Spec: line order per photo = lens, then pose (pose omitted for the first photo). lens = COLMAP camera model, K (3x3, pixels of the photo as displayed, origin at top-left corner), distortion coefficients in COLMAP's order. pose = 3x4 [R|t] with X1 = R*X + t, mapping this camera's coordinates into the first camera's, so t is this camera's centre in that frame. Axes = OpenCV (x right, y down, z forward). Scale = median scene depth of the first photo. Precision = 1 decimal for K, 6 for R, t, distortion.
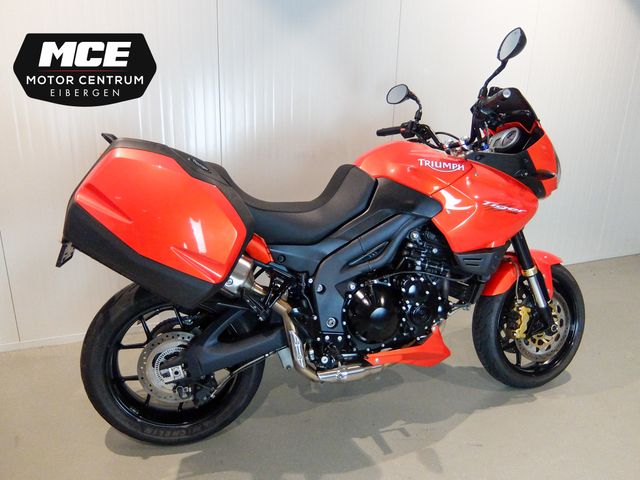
lens RADIAL K [[487.7, 0, 320.0], [0, 487.7, 240.0], [0, 0, 1]] dist [-0.006770, -0.048458]
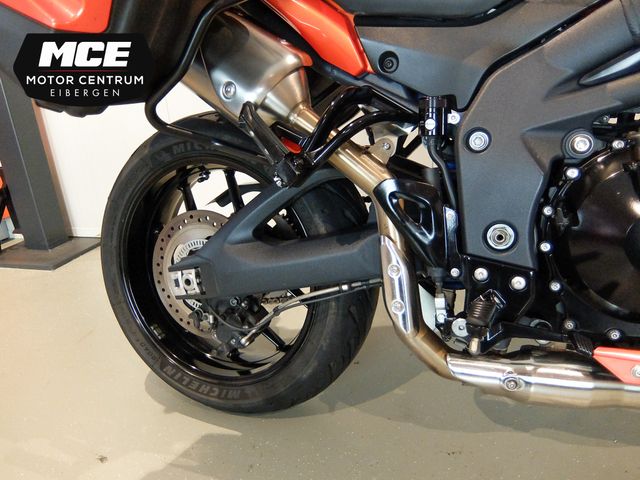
lens RADIAL K [[466.9, 0, 331.6], [0, 466.9, 240.5], [0, 0, 1]] dist [-0.012453, -0.006574]
pose [[0.789365, 0.134281, -0.599059, 0.129858], [-0.091361, 0.990615, 0.101665, 0.142101], [0.607088, -0.025520, 0.794224, 0.614971]]
